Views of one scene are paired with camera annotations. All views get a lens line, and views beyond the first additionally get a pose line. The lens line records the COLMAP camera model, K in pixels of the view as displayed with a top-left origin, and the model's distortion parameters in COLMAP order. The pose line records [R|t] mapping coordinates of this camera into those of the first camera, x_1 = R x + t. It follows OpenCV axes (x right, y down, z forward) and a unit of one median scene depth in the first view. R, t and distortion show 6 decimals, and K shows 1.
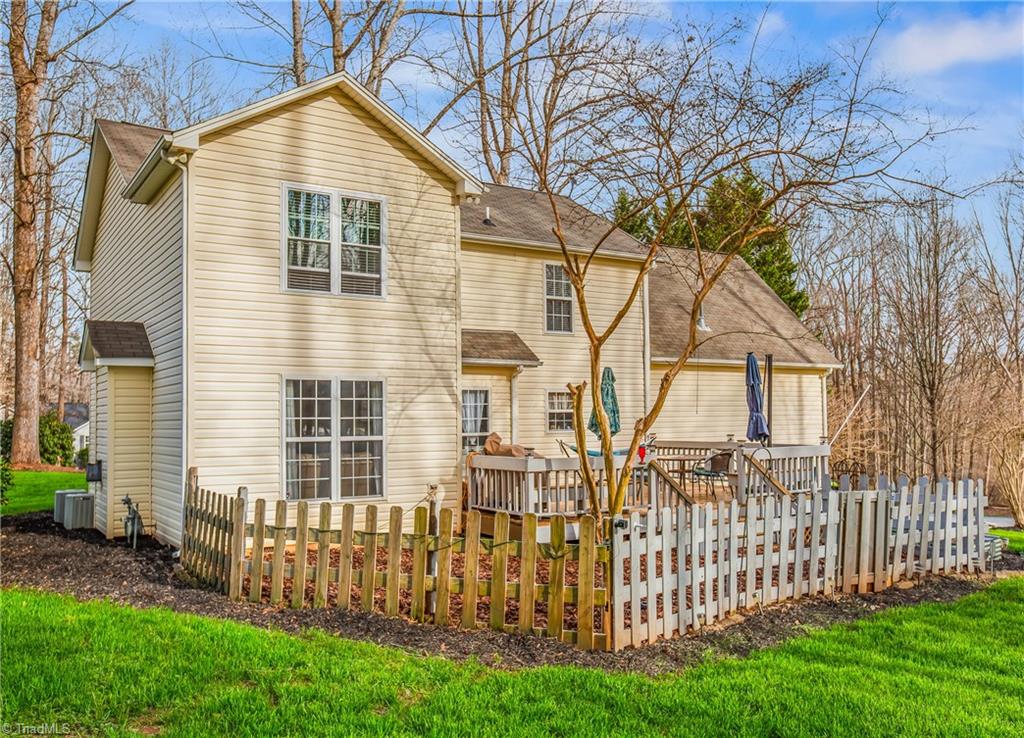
lens RADIAL K [[859.9, 0, 515.1], [0, 859.9, 377.6], [0, 0, 1]] dist [0.013224, 0.002314]
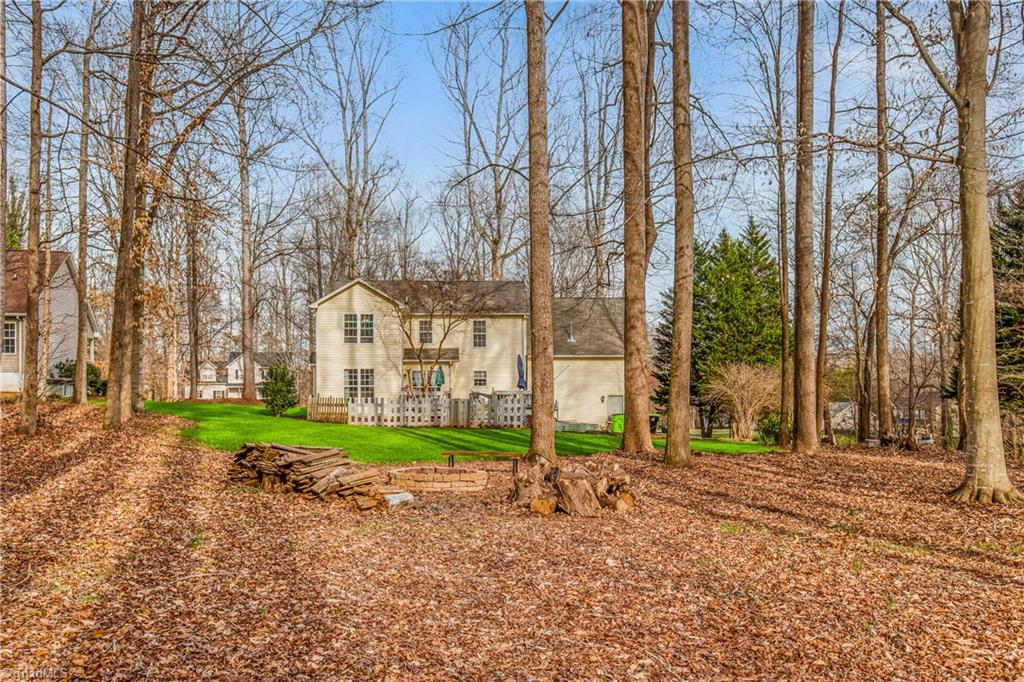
lens RADIAL K [[781.2, 0, 503.9], [0, 781.2, 385.7], [0, 0, 1]] dist [0.012007, 0.003318]
pose [[0.883698, -0.008015, -0.467989, 1.708734], [0.023228, 0.999372, 0.026746, -0.000132], [0.467481, -0.034505, 0.883329, -1.433135]]
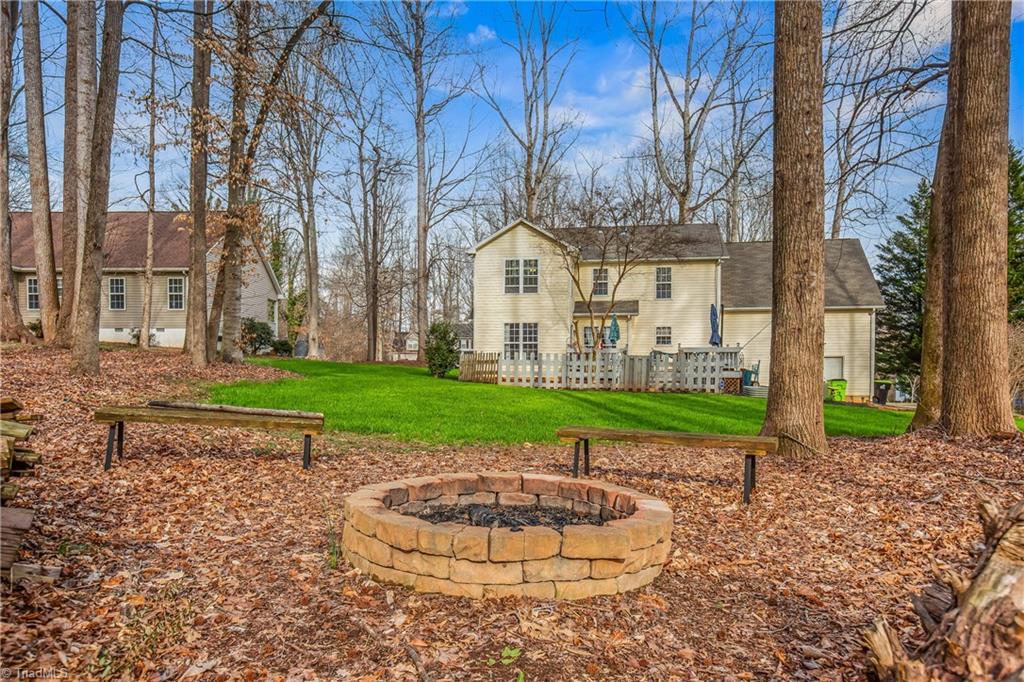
lens RADIAL K [[691.7, 0, 514.5], [0, 691.7, 390.0], [0, 0, 1]] dist [-0.009574, 0.000598]
pose [[0.744449, 0.026460, -0.667155, 1.338915], [0.023029, 0.997602, 0.065263, 0.076061], [0.667282, -0.063948, 0.742055, -0.775957]]
